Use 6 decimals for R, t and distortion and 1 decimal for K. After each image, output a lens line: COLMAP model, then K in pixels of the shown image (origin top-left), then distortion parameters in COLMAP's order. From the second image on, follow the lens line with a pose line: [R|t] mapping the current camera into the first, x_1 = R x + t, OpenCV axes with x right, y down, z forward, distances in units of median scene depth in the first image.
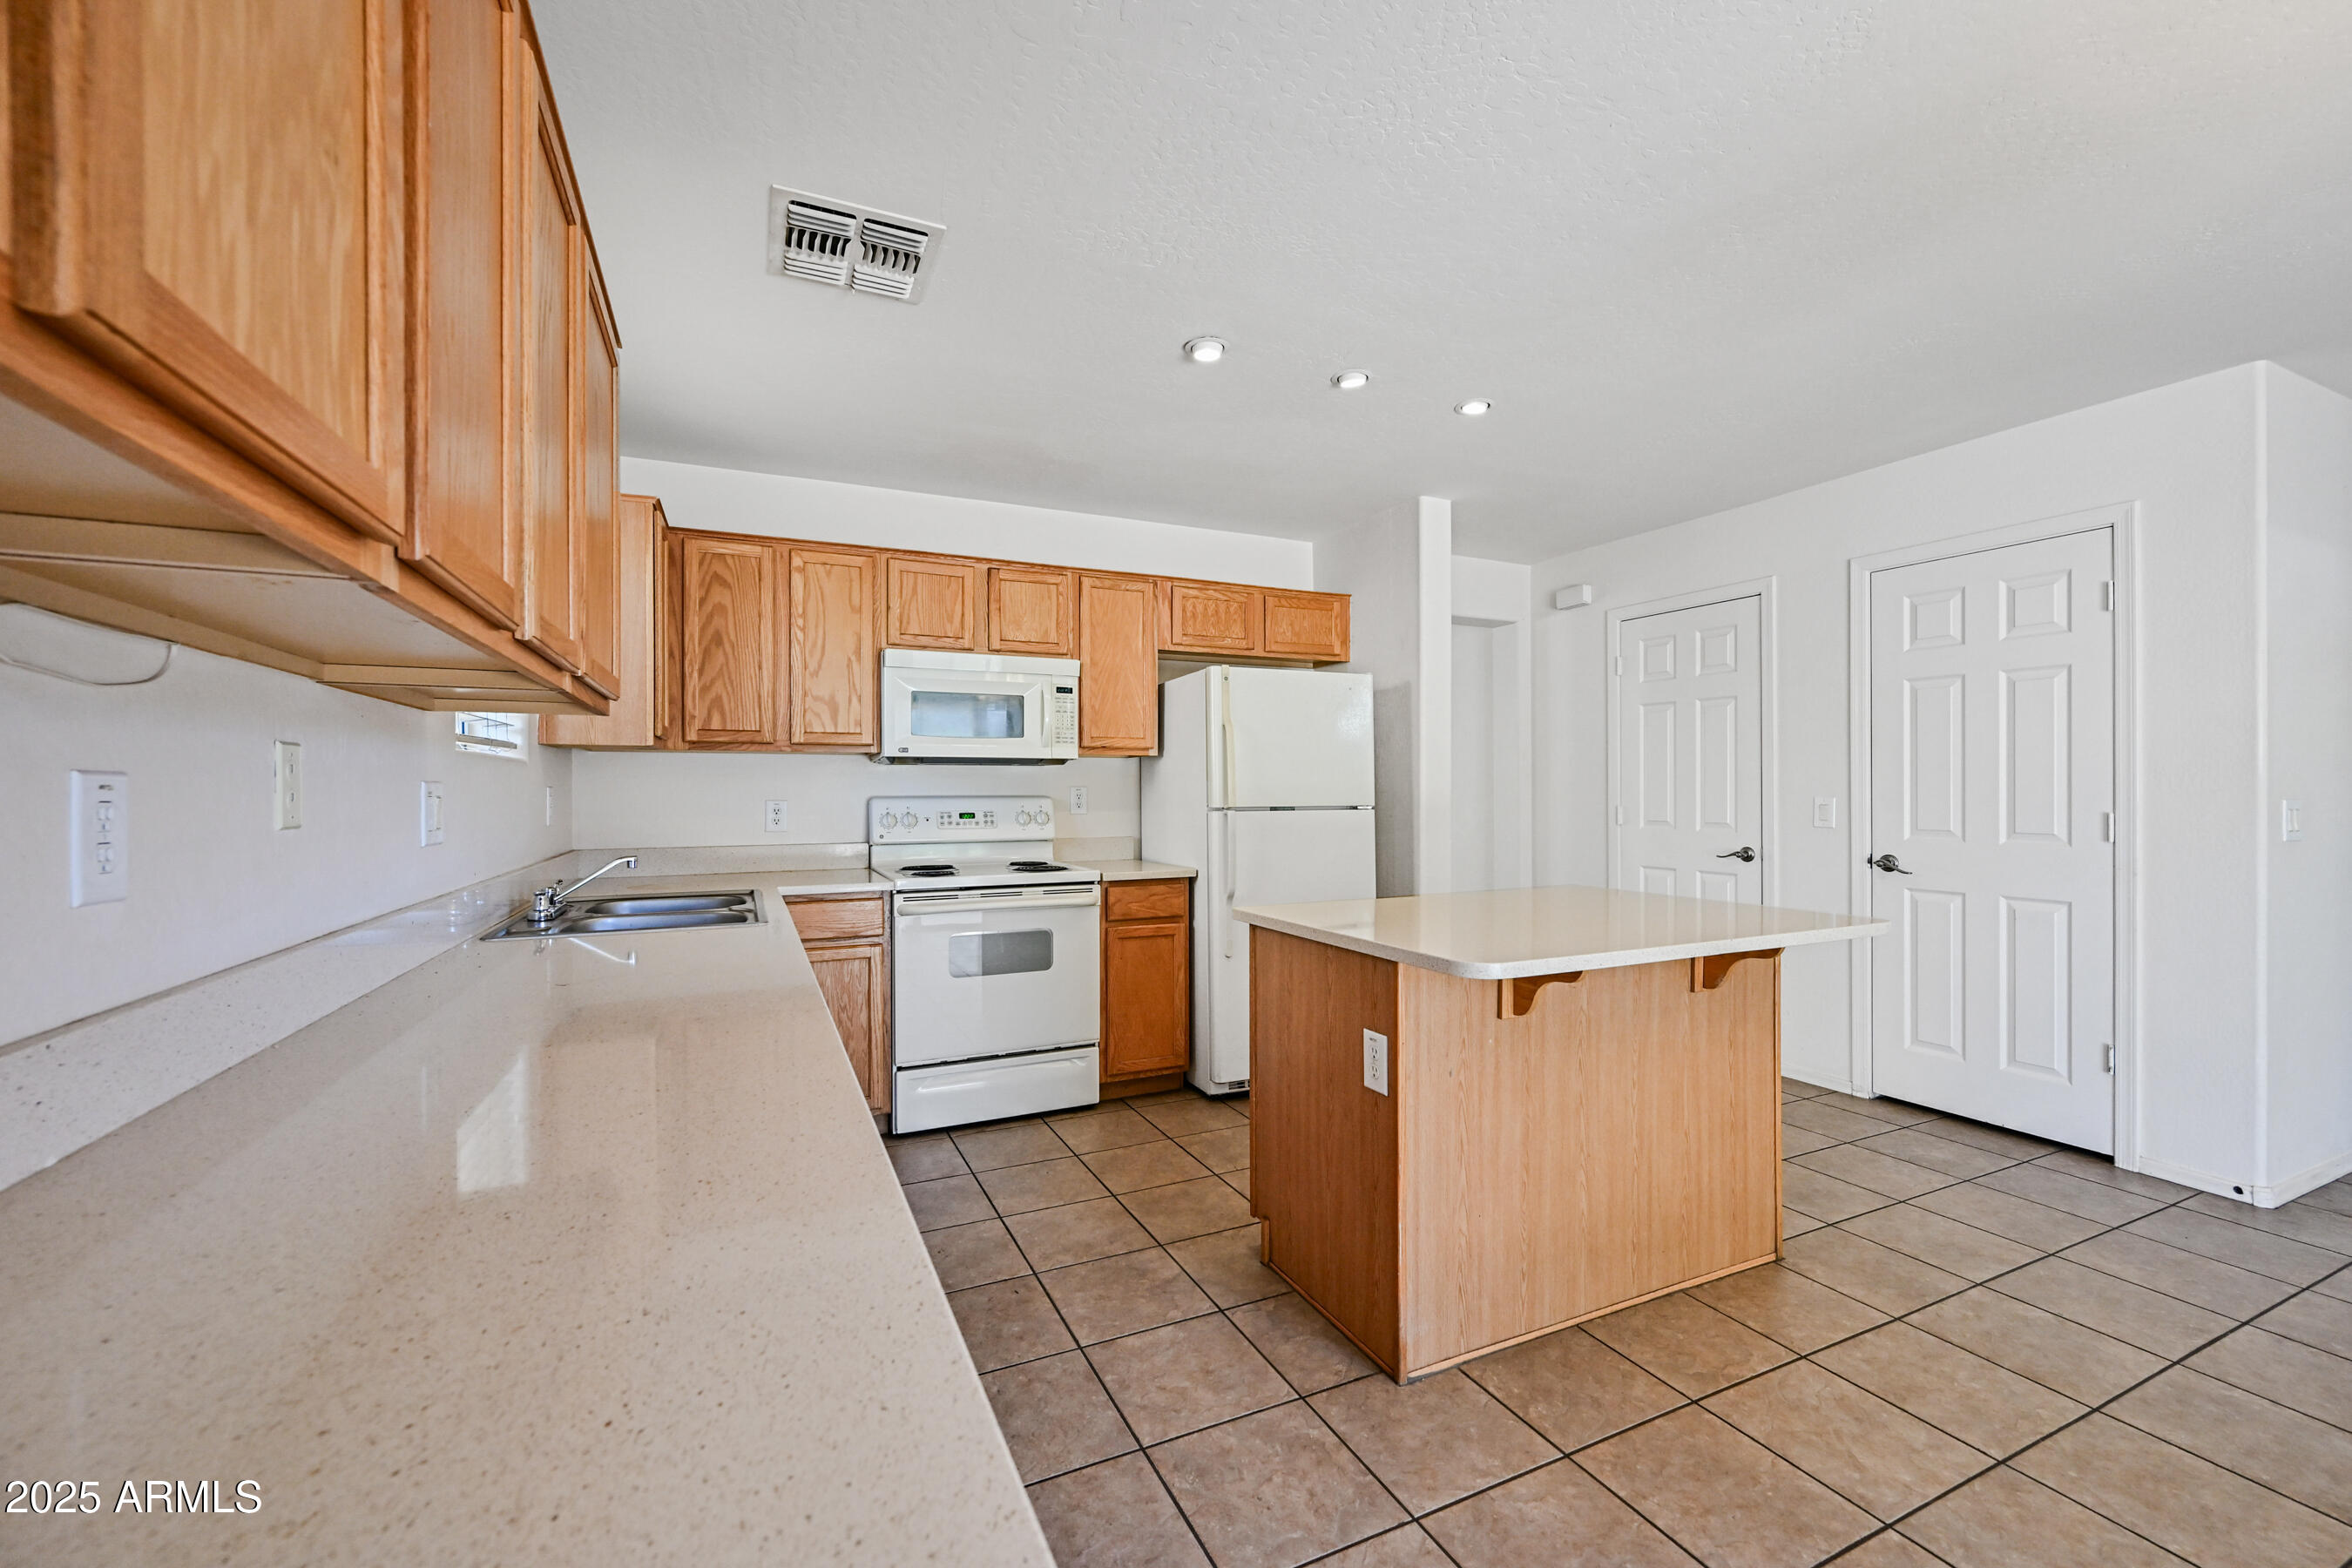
lens RADIAL K [[933.3, 0, 1172.1], [0, 933.3, 790.3], [0, 0, 1]] dist [-0.002440, -0.000209]
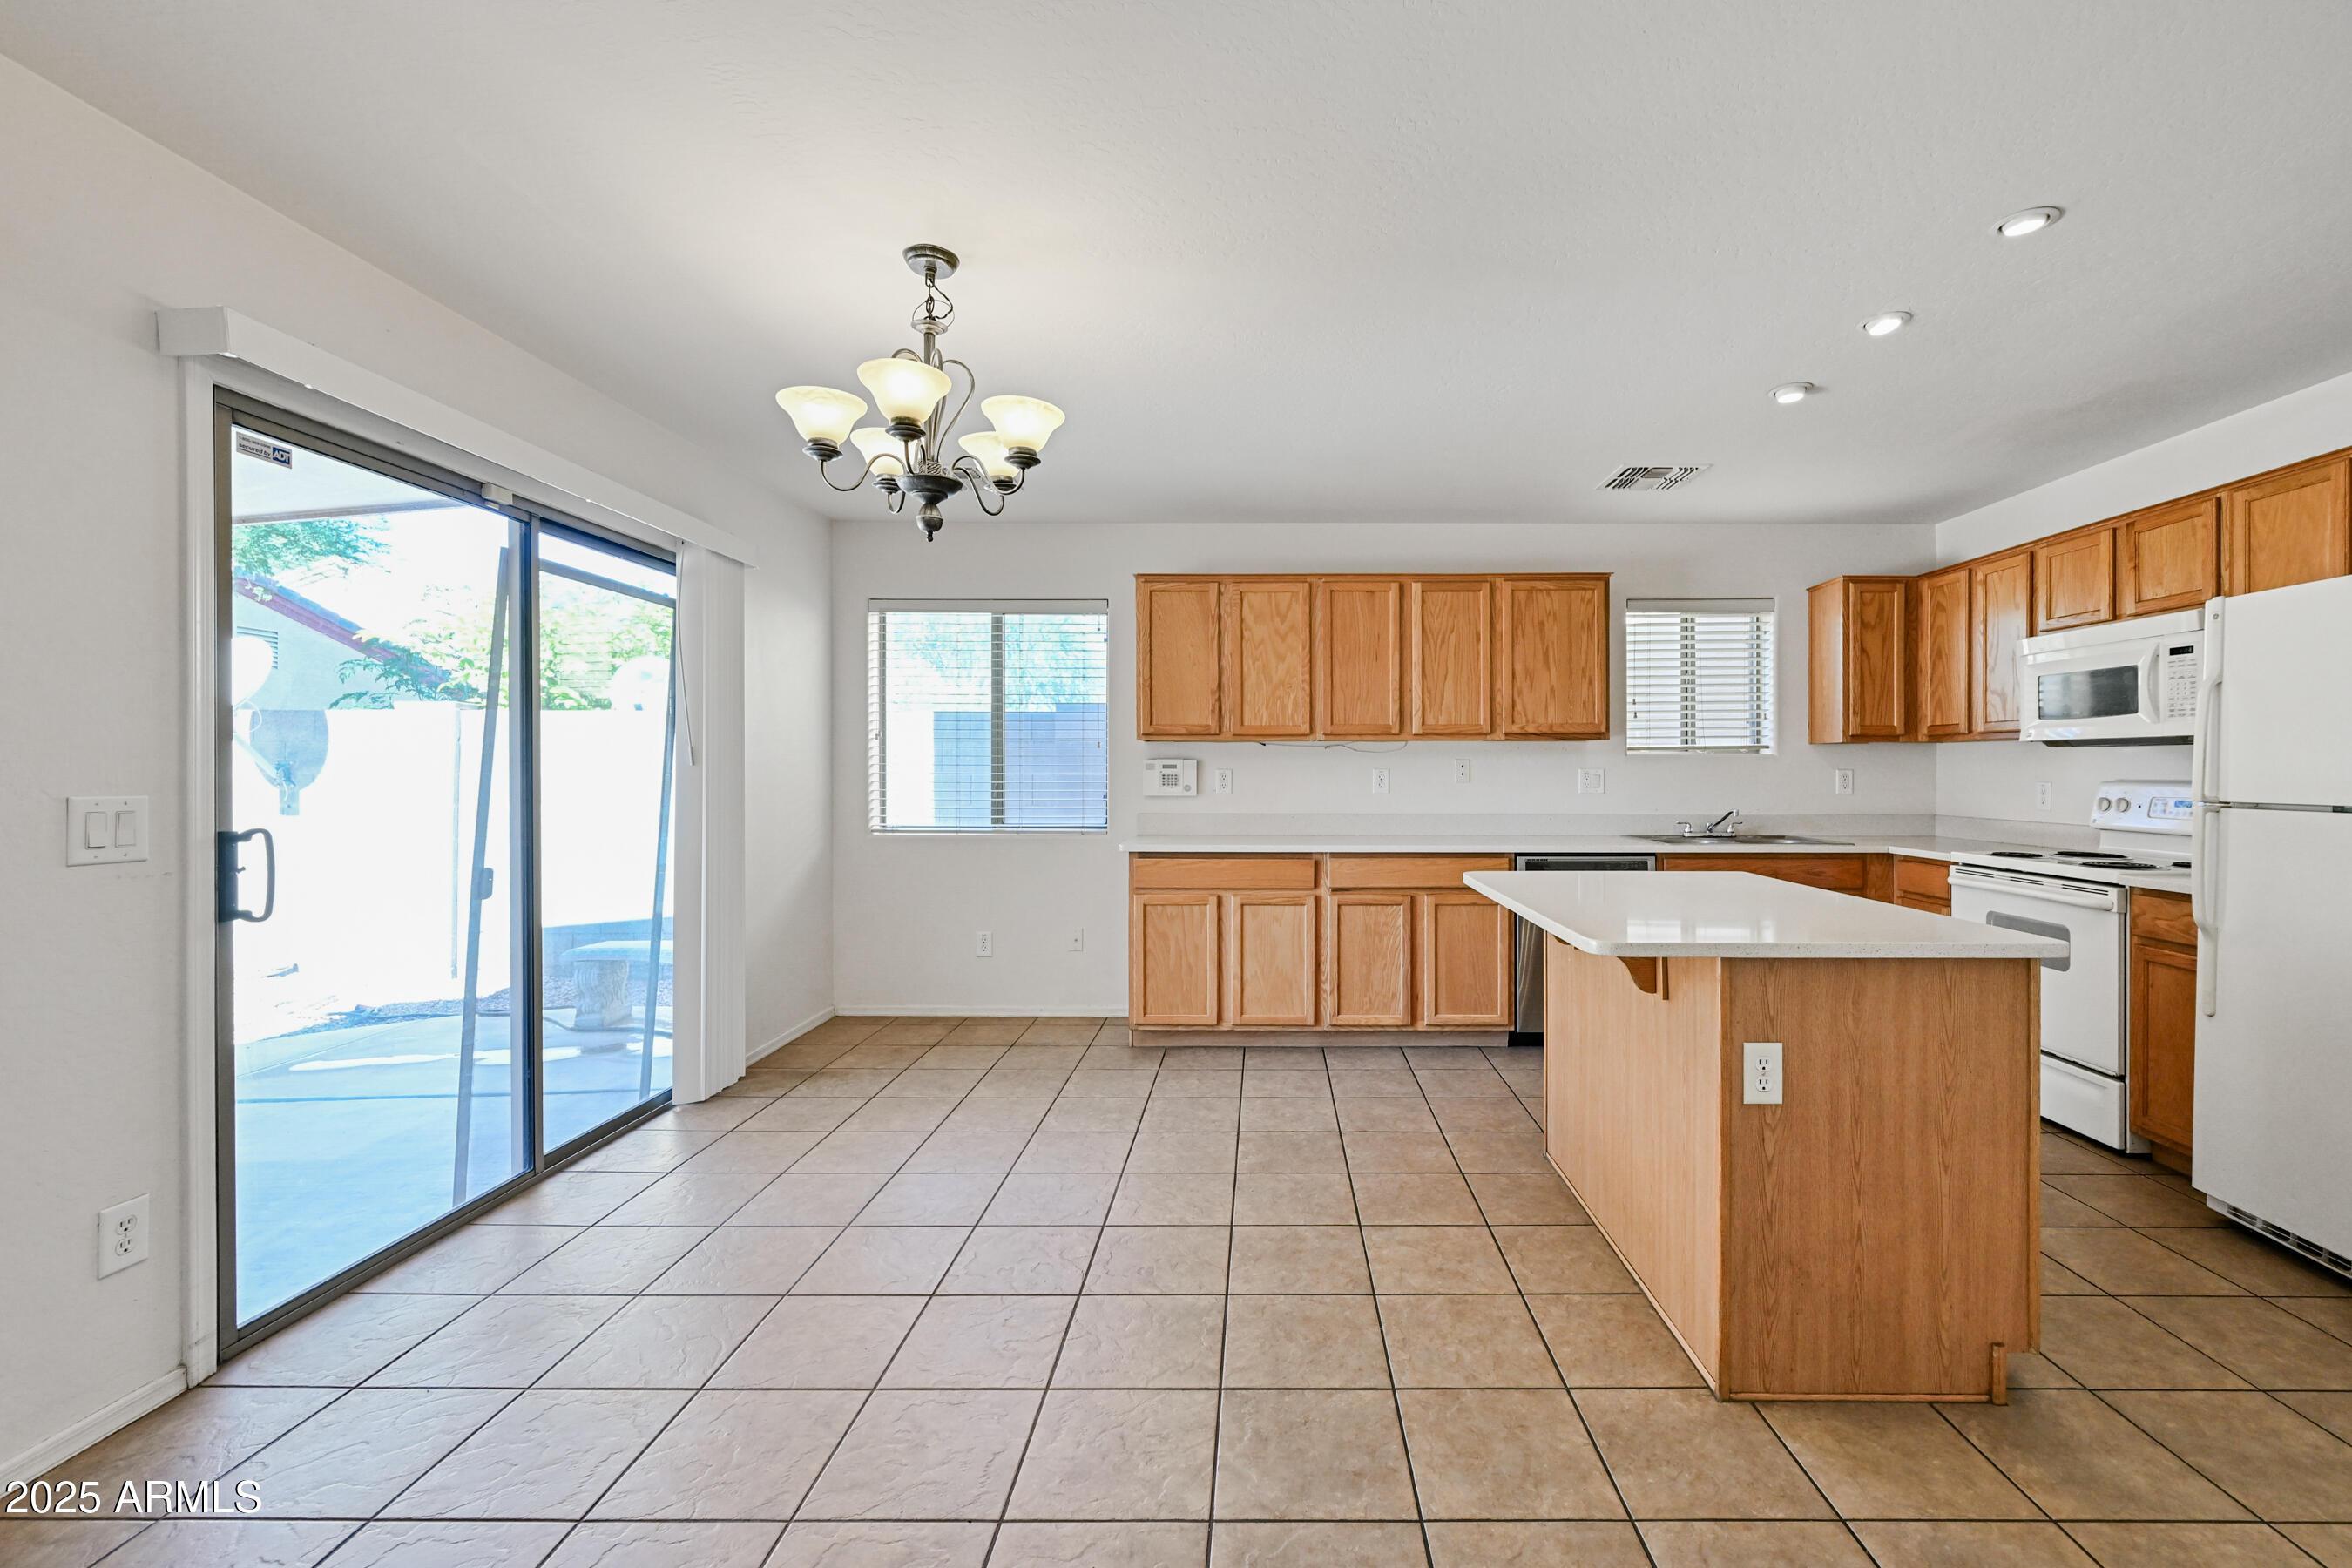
lens RADIAL K [[979.7, 0, 1271.4], [0, 979.7, 765.5], [0, 0, 1]] dist [0.001339, 0.000084]
pose [[-0.412025, 0.000040, -0.911172, 1.020656], [0.000139, 1.000000, -0.000019, -0.008904], [0.911172, -0.000134, -0.412025, 0.664715]]
